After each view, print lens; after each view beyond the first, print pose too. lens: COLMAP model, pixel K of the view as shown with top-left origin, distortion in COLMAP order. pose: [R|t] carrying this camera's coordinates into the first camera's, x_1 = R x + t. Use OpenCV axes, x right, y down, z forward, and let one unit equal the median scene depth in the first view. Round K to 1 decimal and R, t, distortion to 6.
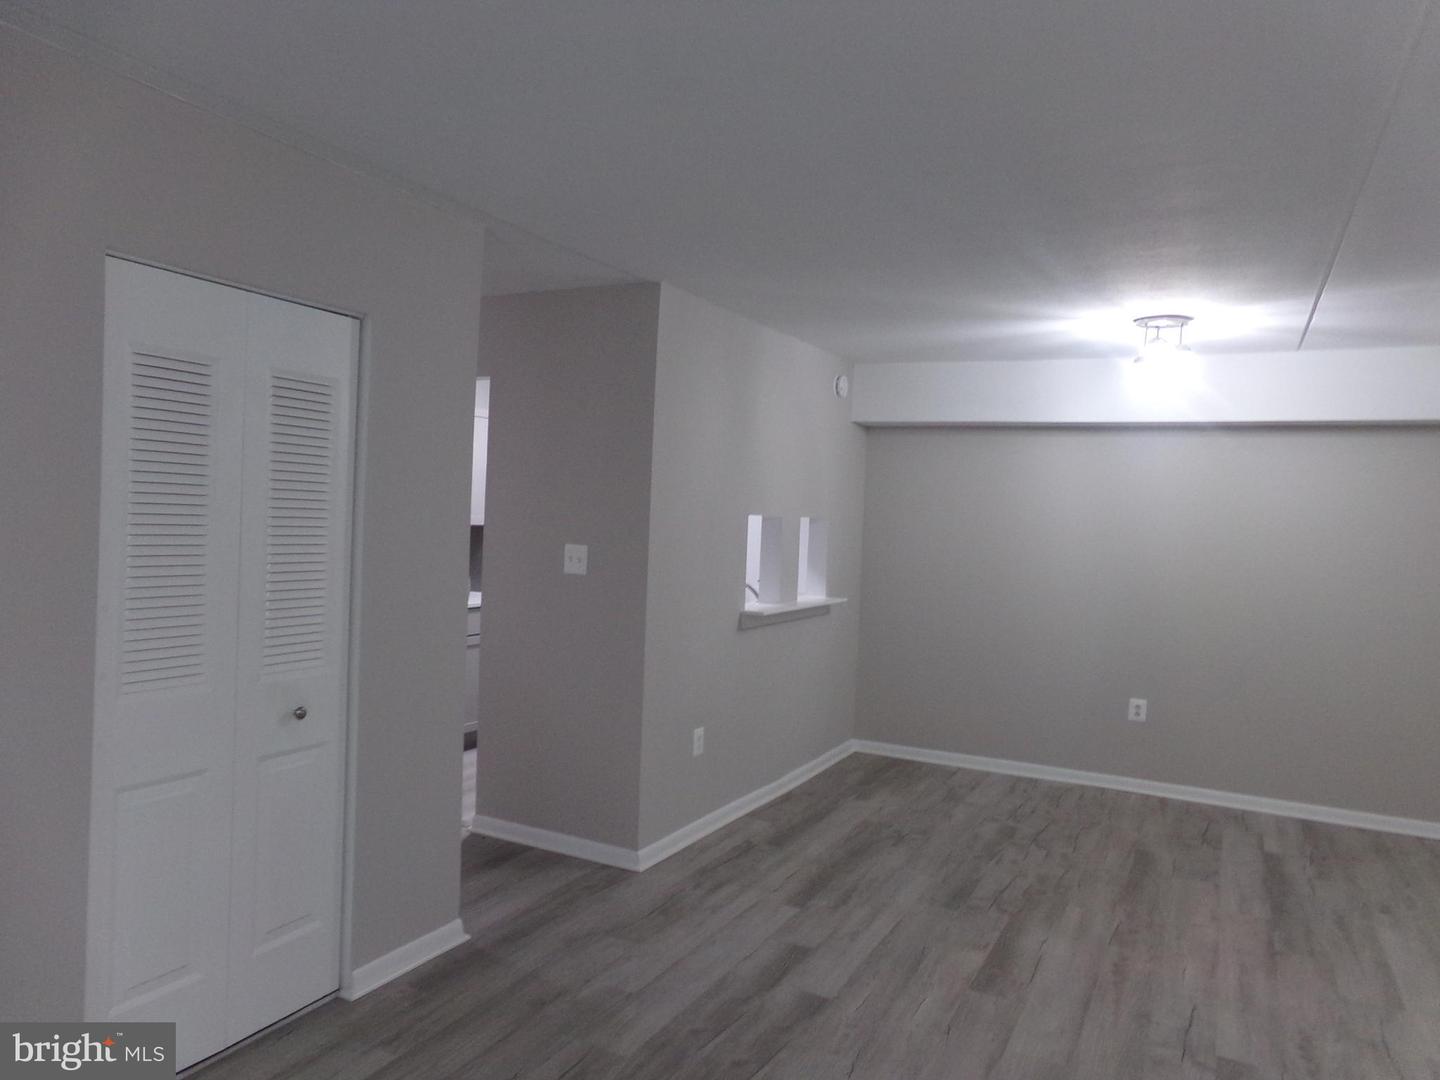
lens RADIAL K [[983.0, 0, 714.9], [0, 983.0, 543.0], [0, 0, 1]] dist [-0.080924, 0.131831]
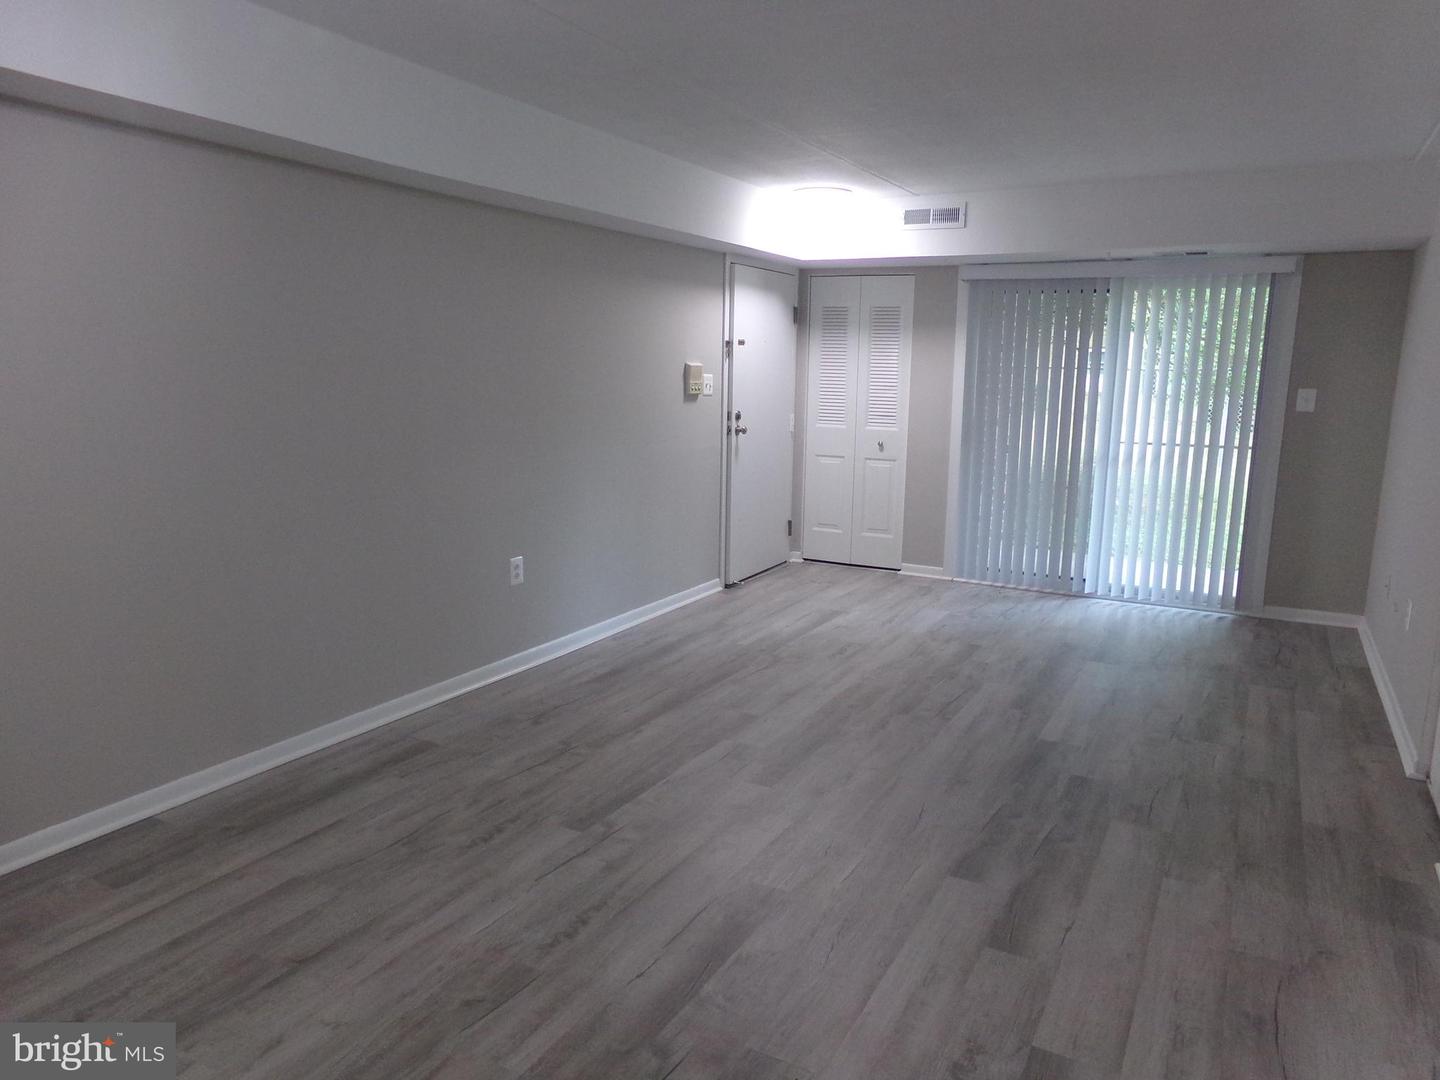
lens RADIAL K [[983.0, 0, 714.9], [0, 983.0, 543.0], [0, 0, 1]] dist [-0.080924, 0.131831]
pose [[-0.998487, -0.052716, 0.015625, 0.249285], [-0.048358, 0.977212, 0.206686, -0.011385], [-0.026164, 0.205617, -0.978283, 1.341523]]
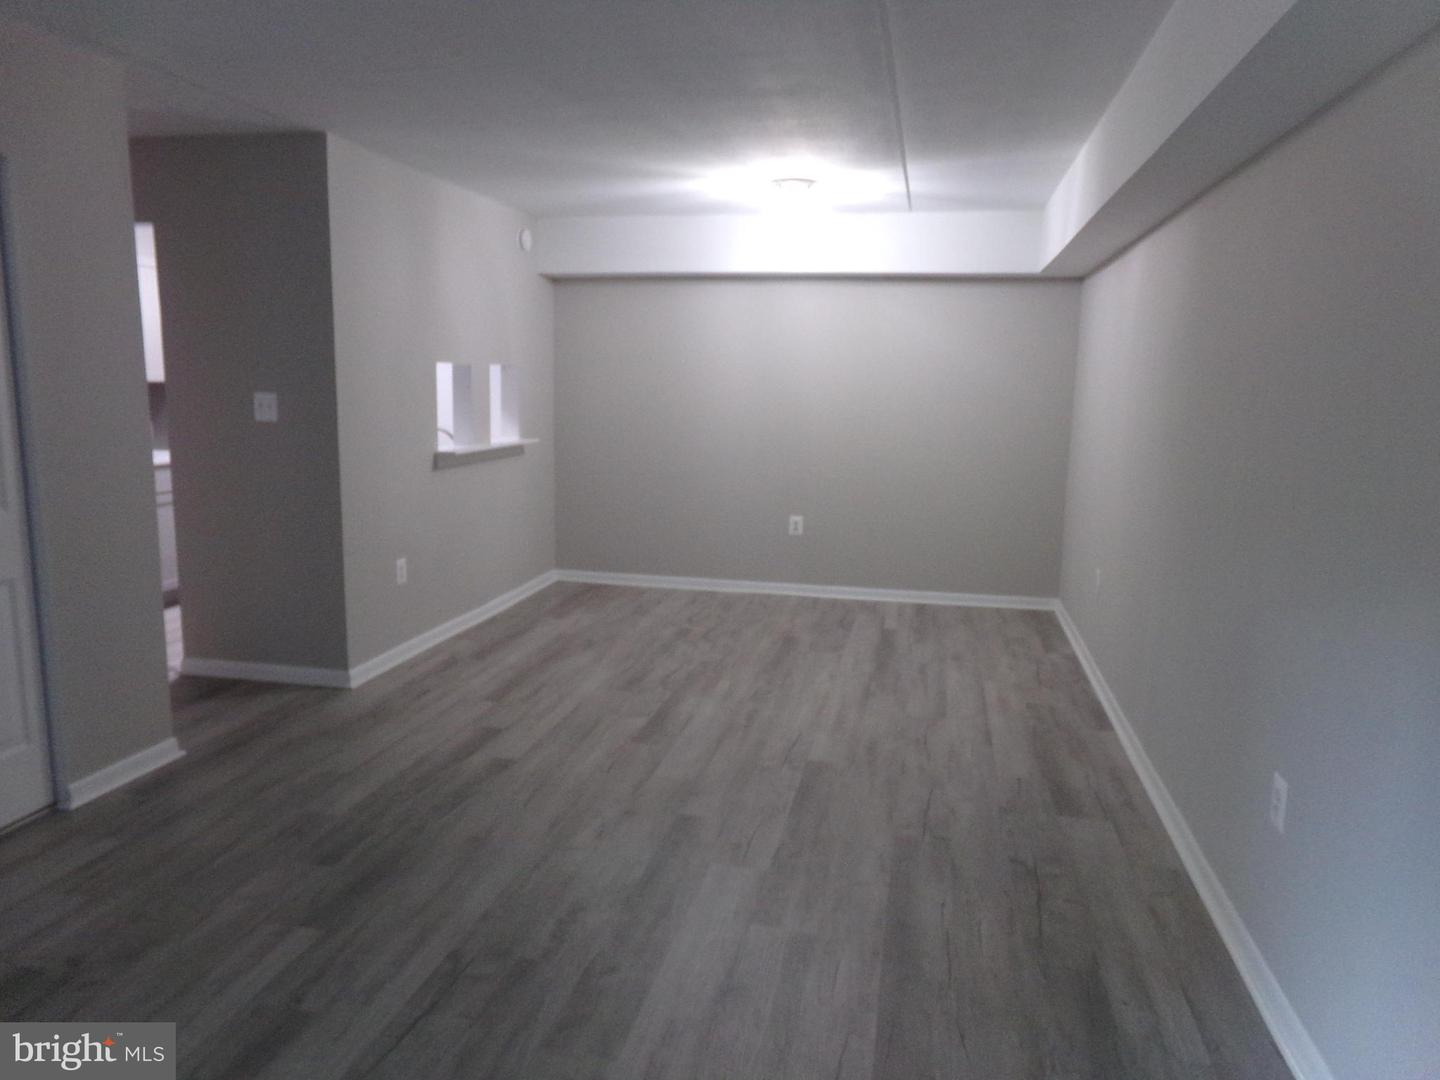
lens RADIAL K [[1001.6, 0, 717.3], [0, 1001.6, 543.3], [0, 0, 1]] dist [-0.102209, 0.166878]
pose [[0.962865, -0.065923, 0.261812, 0.039252], [0.028029, 0.988899, 0.145919, 0.020257], [-0.268525, -0.133162, 0.954024, -0.157446]]
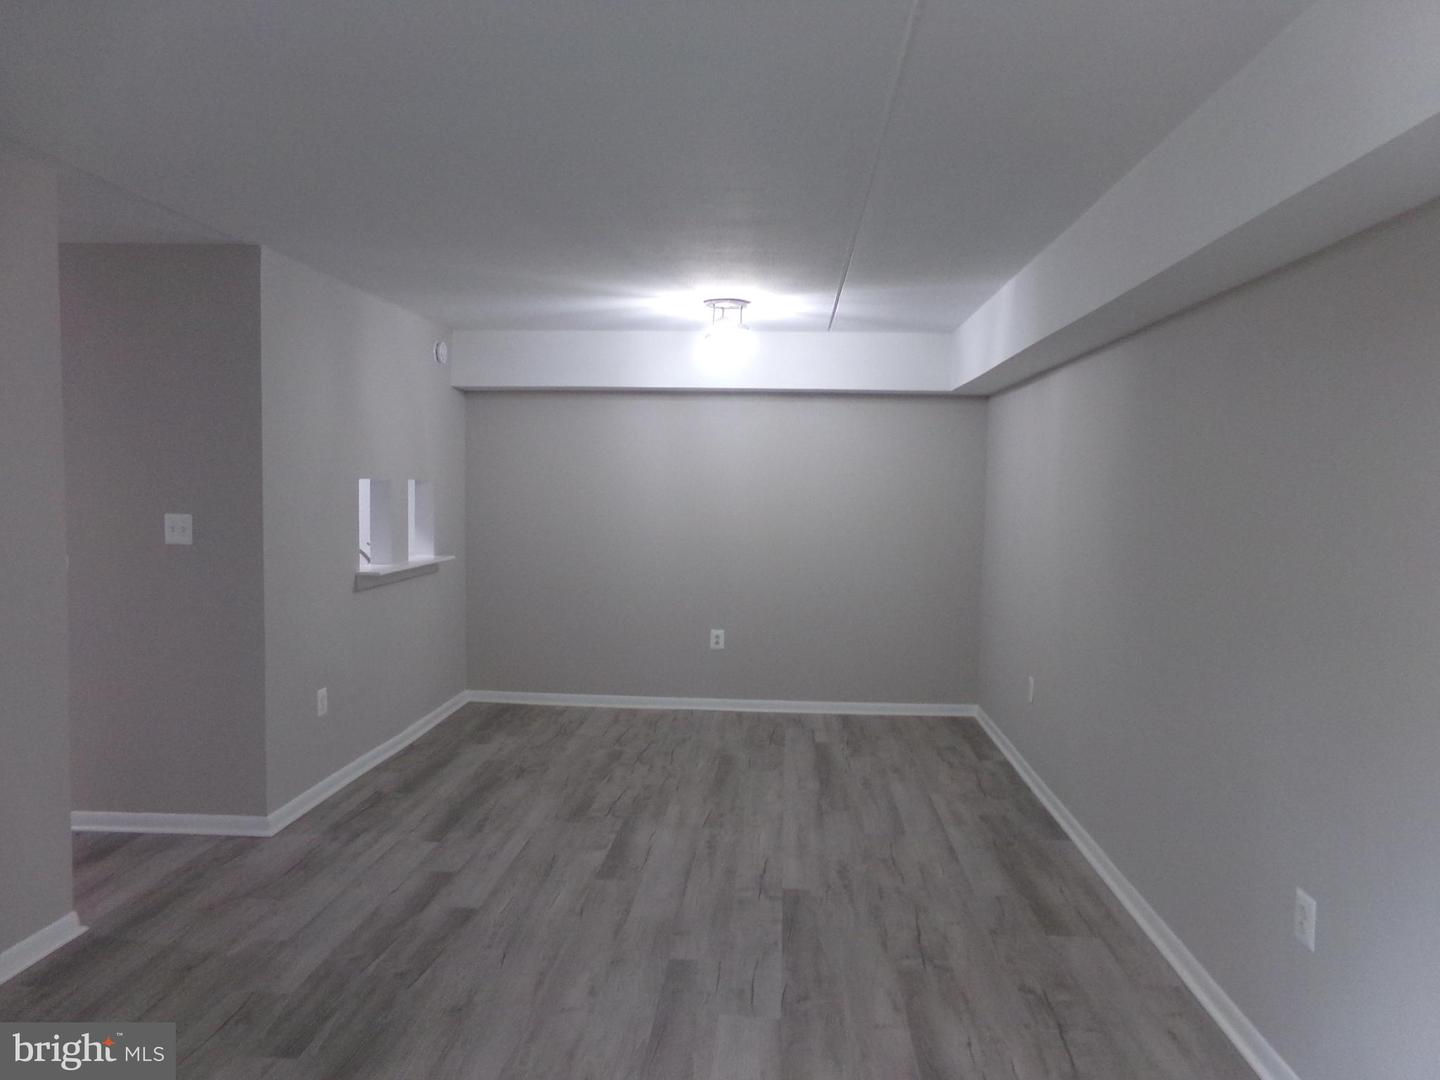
lens RADIAL K [[1001.6, 0, 717.3], [0, 1001.6, 543.3], [0, 0, 1]] dist [-0.102209, 0.166878]
pose [[0.913723, -0.049630, 0.403295, -0.049342], [0.032546, 0.998263, 0.049110, 0.000113], [-0.405032, -0.031747, 0.913751, -0.105073]]
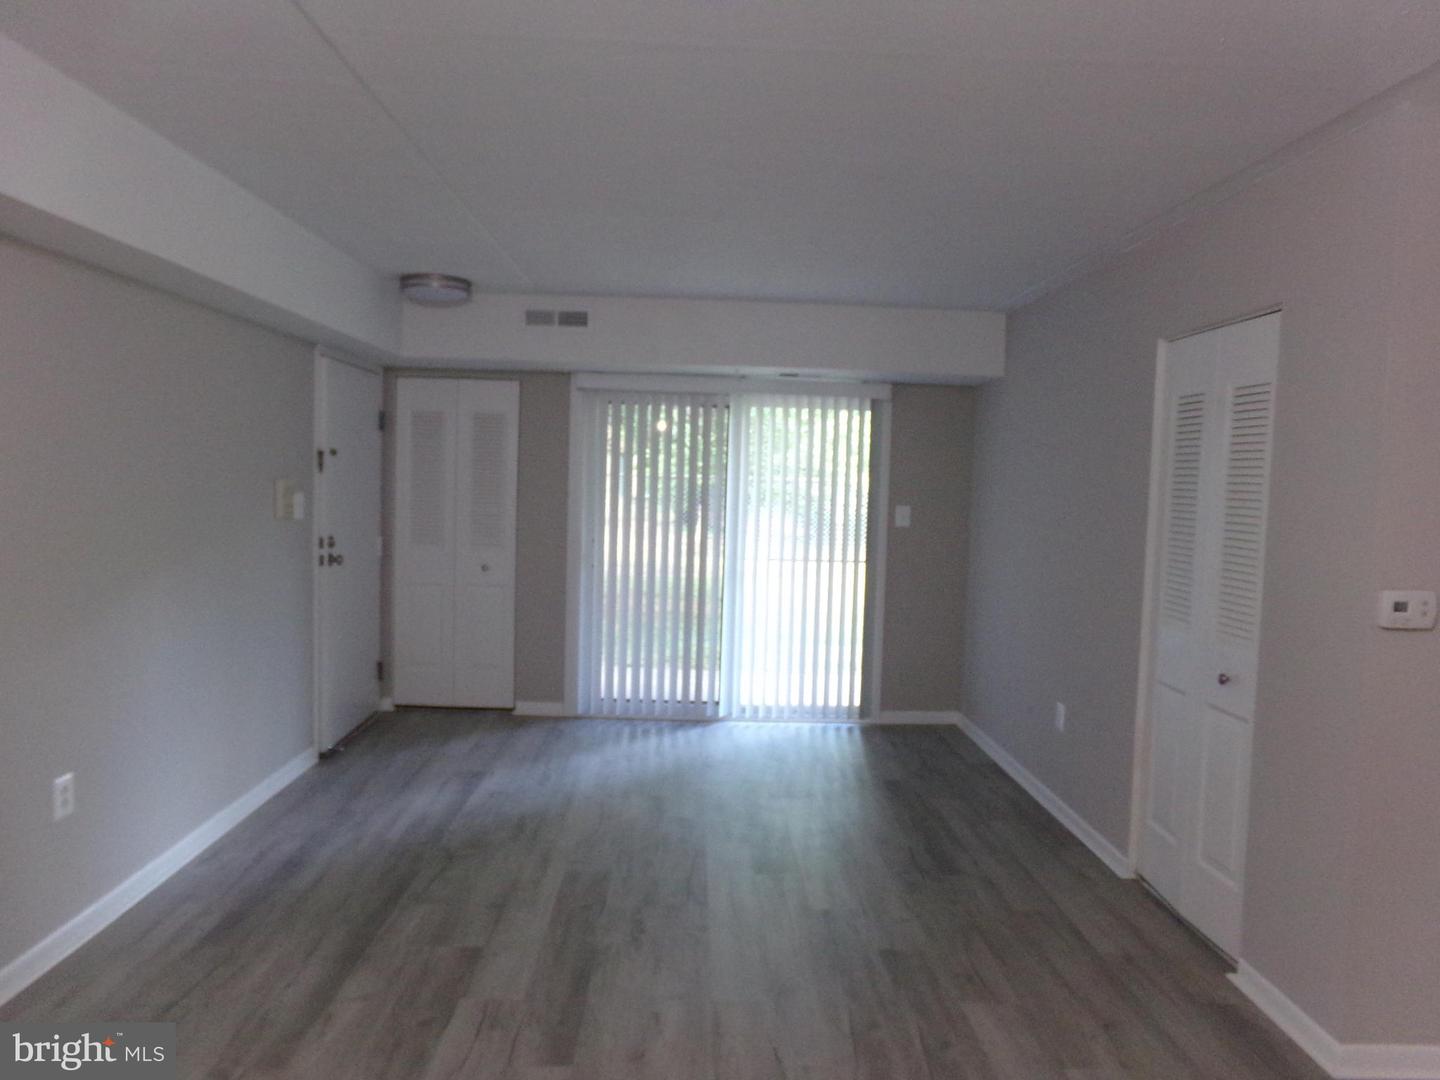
lens RADIAL K [[996.5, 0, 722.1], [0, 996.5, 551.3], [0, 0, 1]] dist [-0.089175, 0.147663]
pose [[-0.871178, -0.024596, -0.490351, 0.425784], [-0.072785, 0.994179, 0.079444, -0.012068], [0.485542, 0.104900, -0.867897, 1.116962]]
